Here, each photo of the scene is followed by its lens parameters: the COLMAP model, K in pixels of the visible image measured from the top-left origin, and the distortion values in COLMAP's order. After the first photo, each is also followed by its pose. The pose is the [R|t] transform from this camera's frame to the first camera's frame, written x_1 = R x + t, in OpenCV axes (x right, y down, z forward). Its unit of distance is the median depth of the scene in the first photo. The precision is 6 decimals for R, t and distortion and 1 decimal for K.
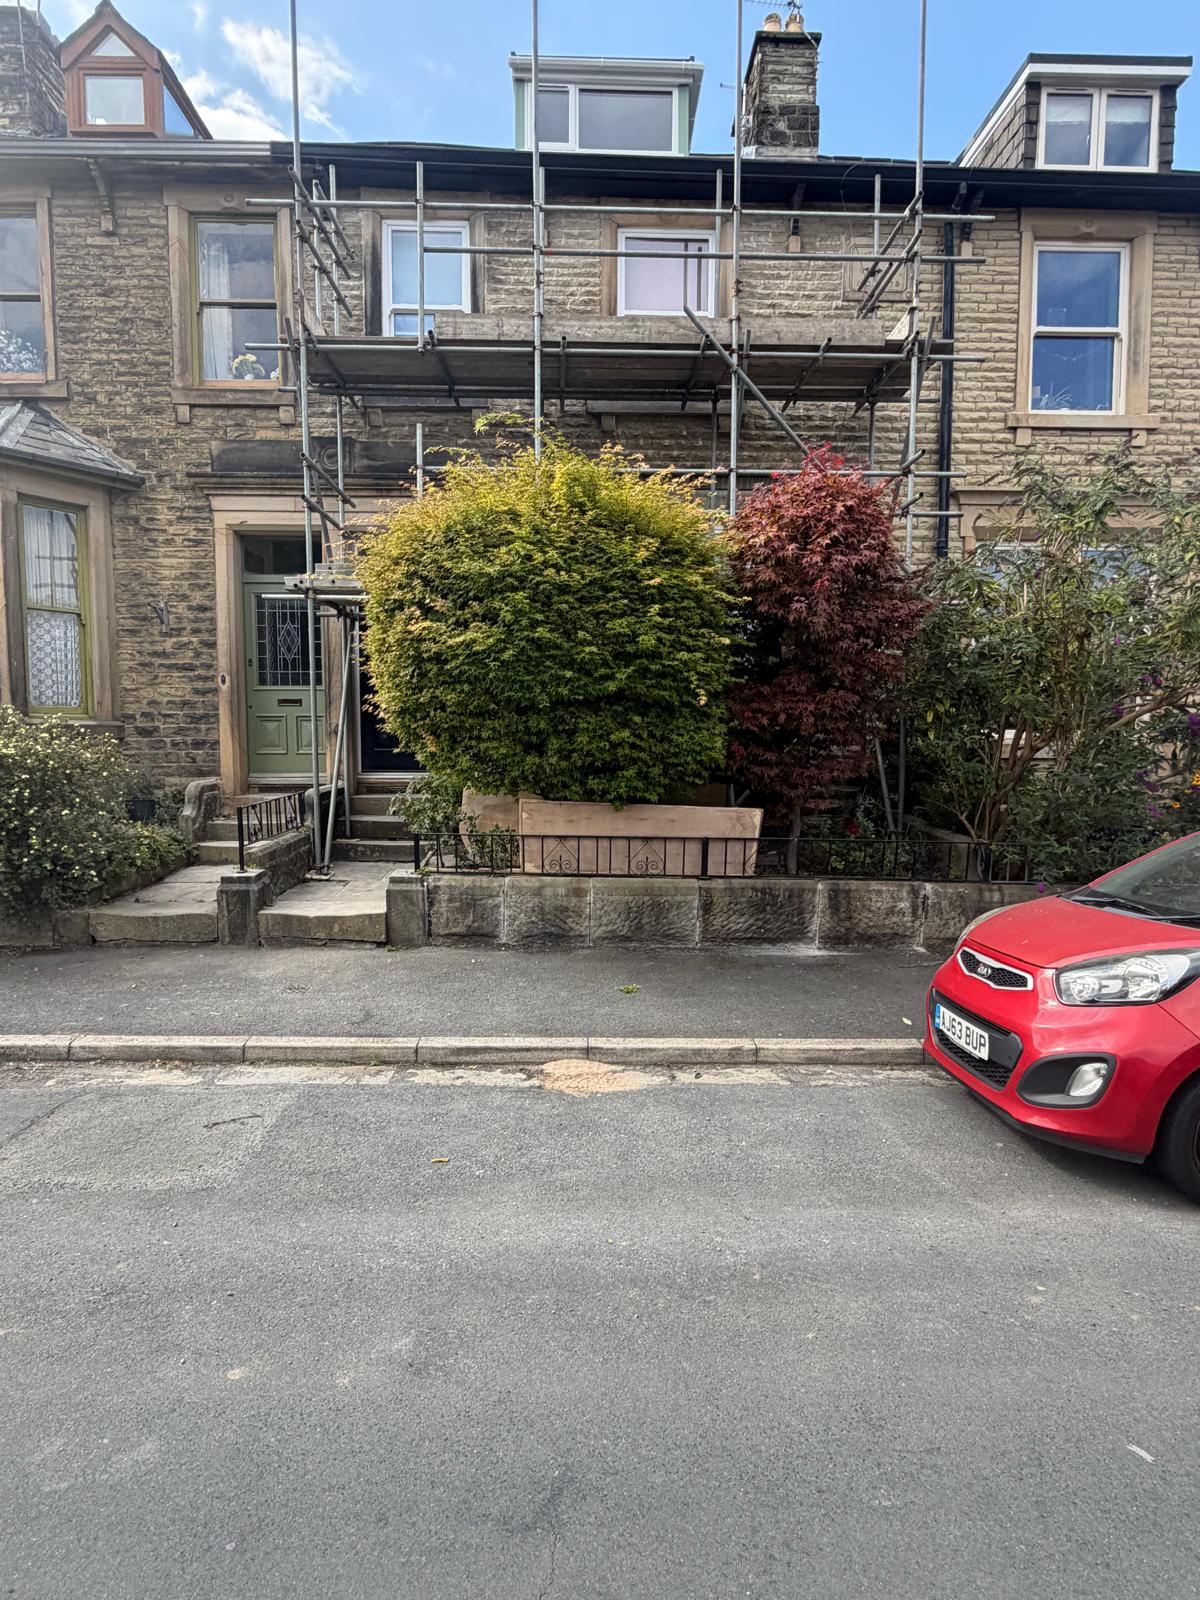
lens RADIAL K [[850.6, 0, 598.4], [0, 850.6, 807.5], [0, 0, 1]] dist [0.005756, -0.001621]
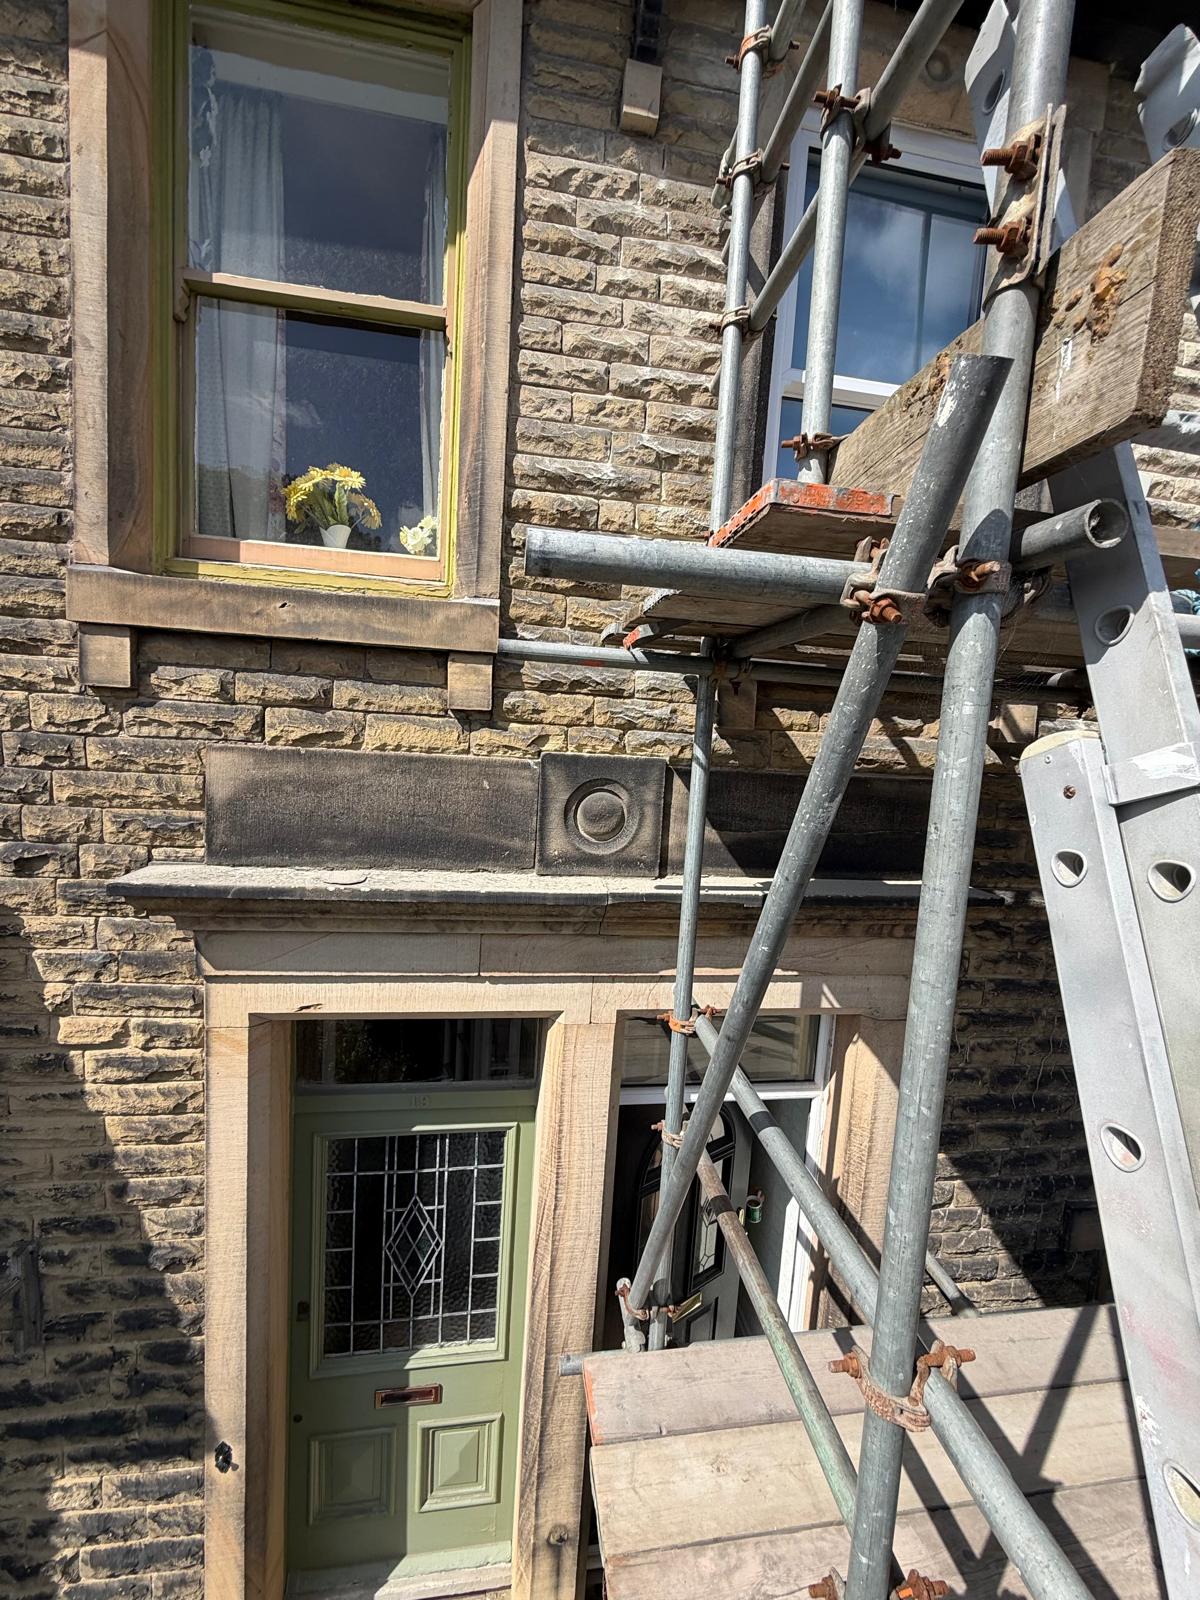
lens RADIAL K [[638.7, 0, 605.3], [0, 638.7, 801.1], [0, 0, 1]] dist [0.000668, 0.000183]
pose [[0.989492, 0.043552, 0.137875, -0.347832], [-0.047050, 0.998646, 0.022208, -0.425859], [-0.136721, -0.028462, 0.990201, 0.760454]]
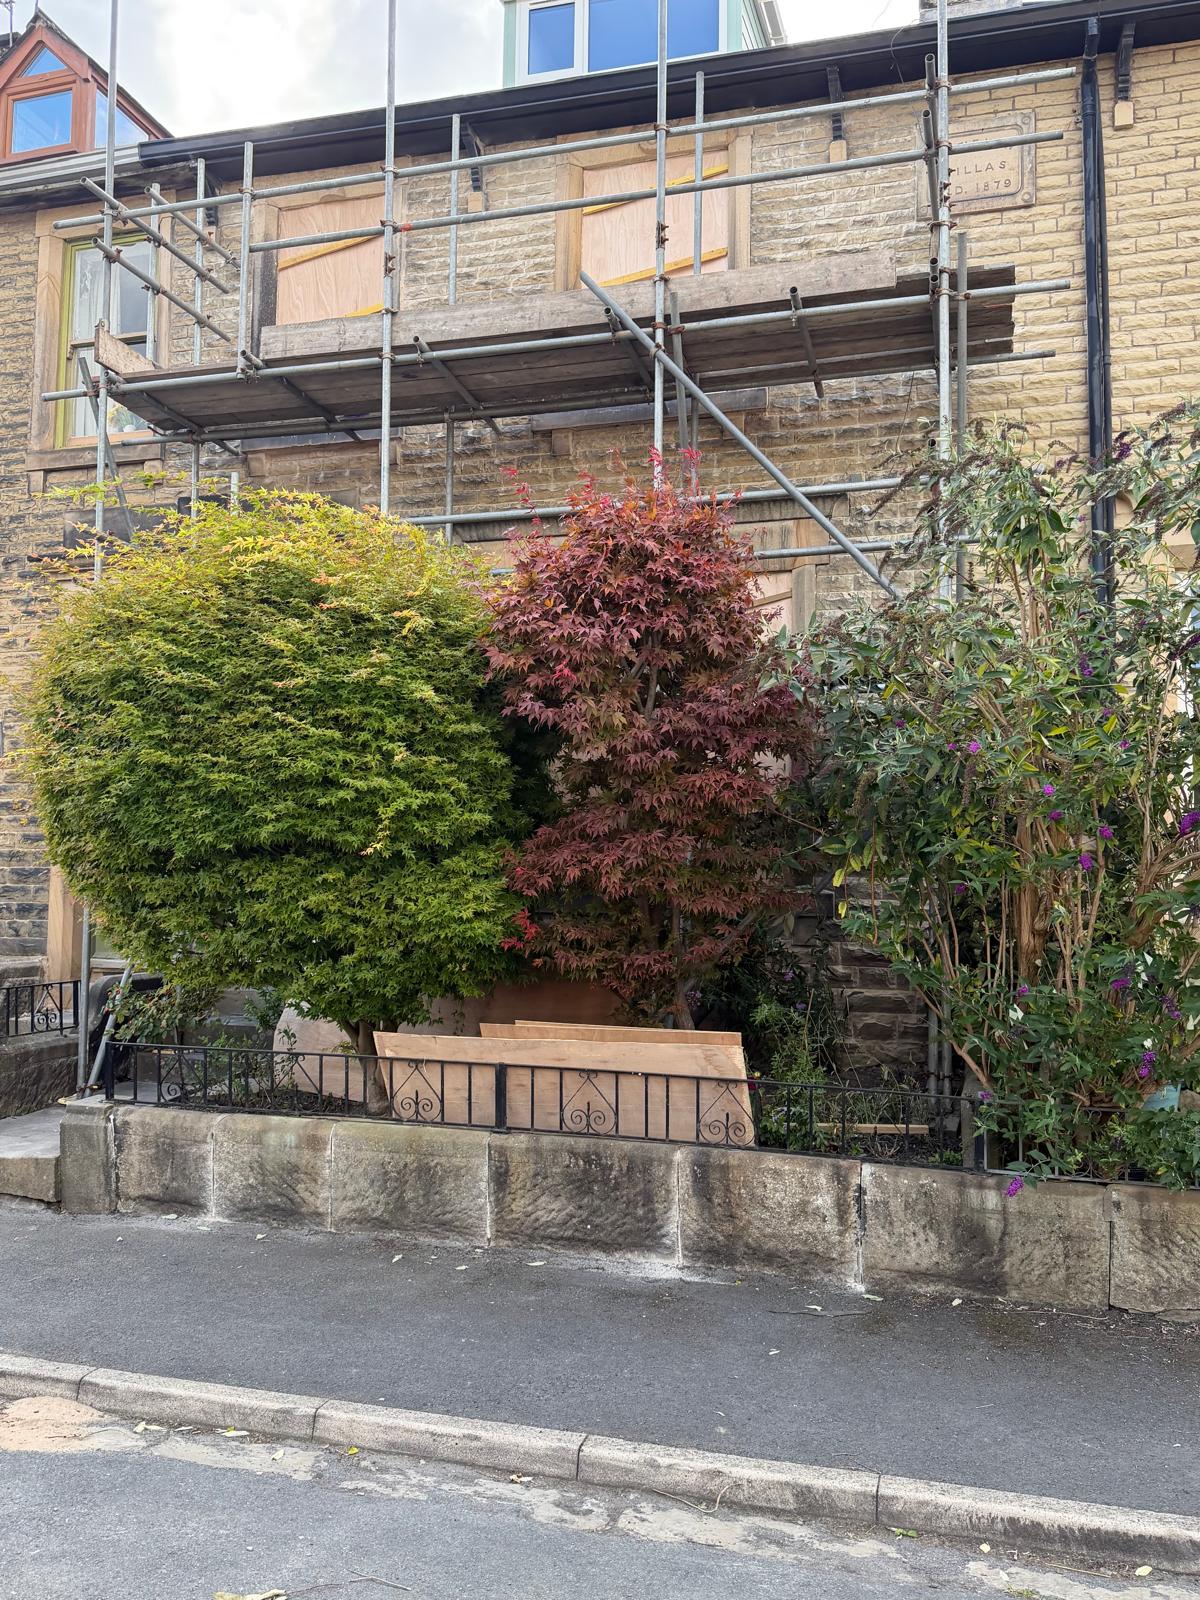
lens RADIAL K [[1347.7, 0, 598.9], [0, 1347.7, 804.0], [0, 0, 1]] dist [0.065533, -0.094389]
pose [[0.951240, -0.015382, -0.308068, 0.373425], [-0.032328, 0.988284, -0.149164, -0.006380], [0.306753, 0.151850, 0.939598, 0.040828]]
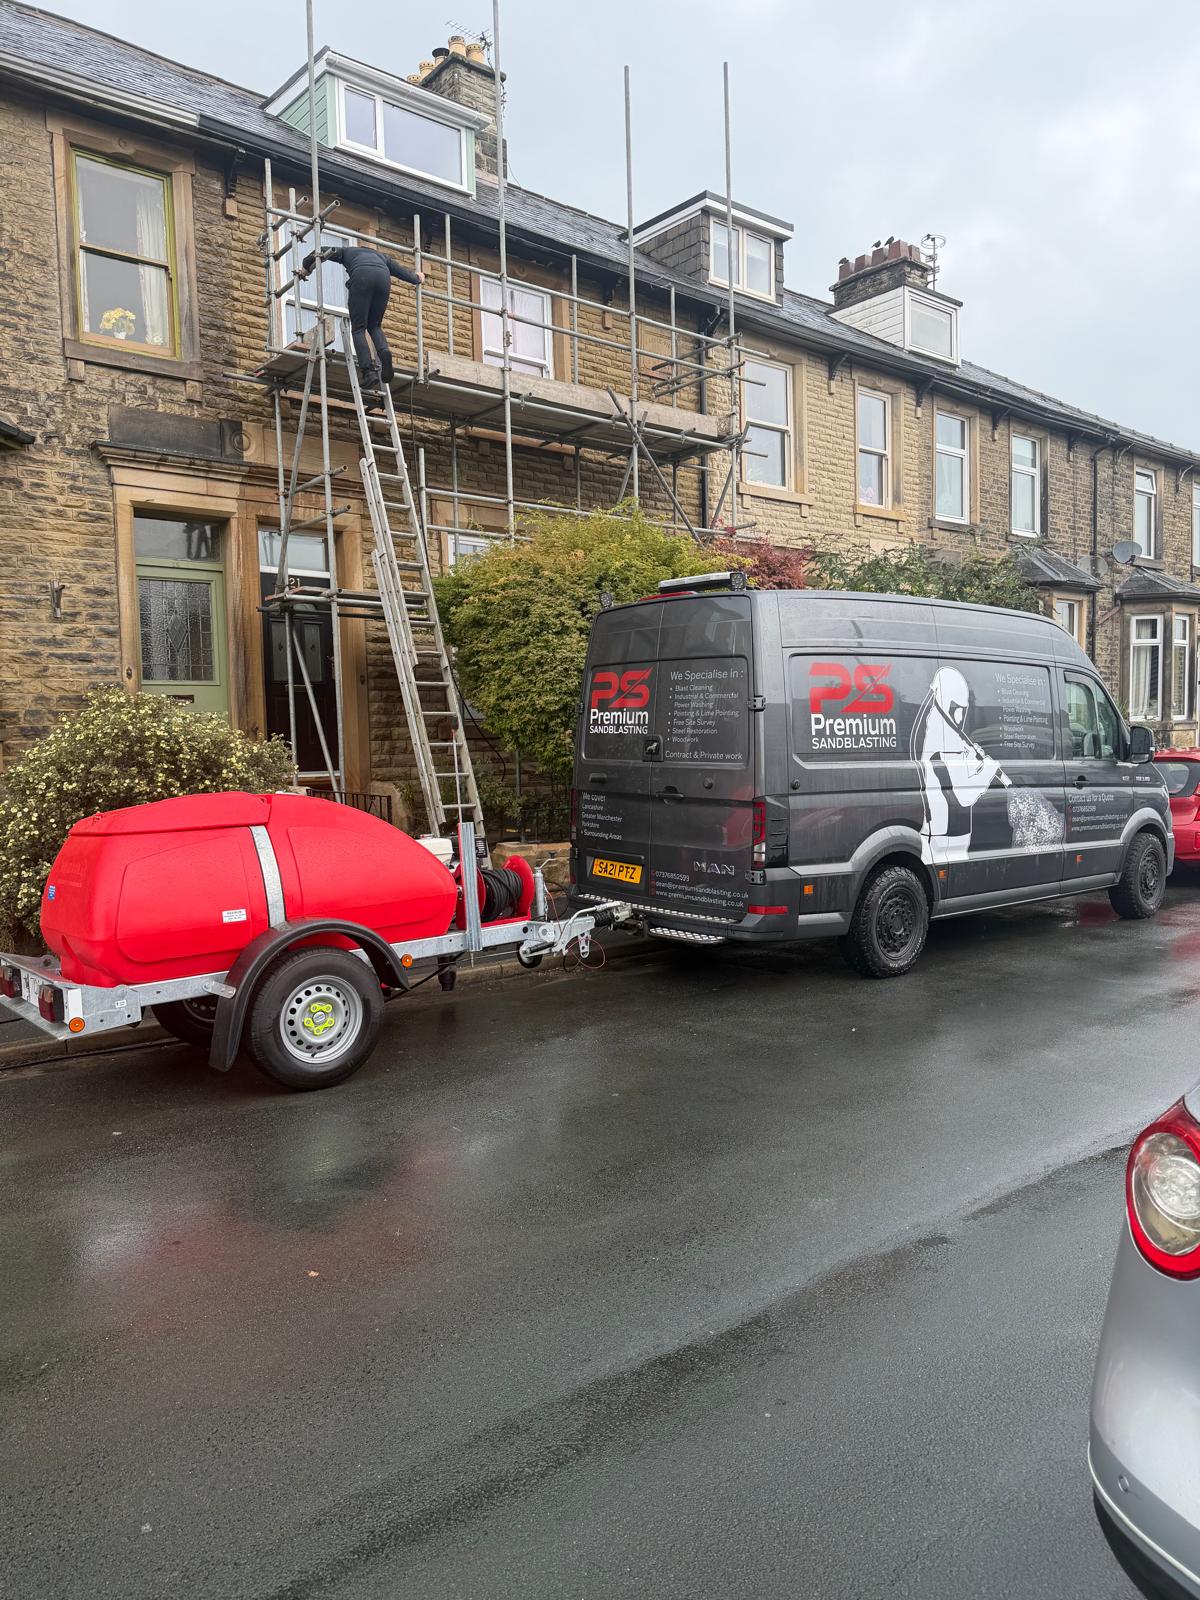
lens RADIAL K [[1182.9, 0, 644.9], [0, 1182.9, 843.1], [0, 0, 1]] dist [0.000465, -0.007710]
pose [[0.768205, -0.069664, 0.636402, -0.845373], [0.071814, 0.997165, 0.022469, 0.038322], [-0.636163, 0.028441, 0.771030, -0.296198]]
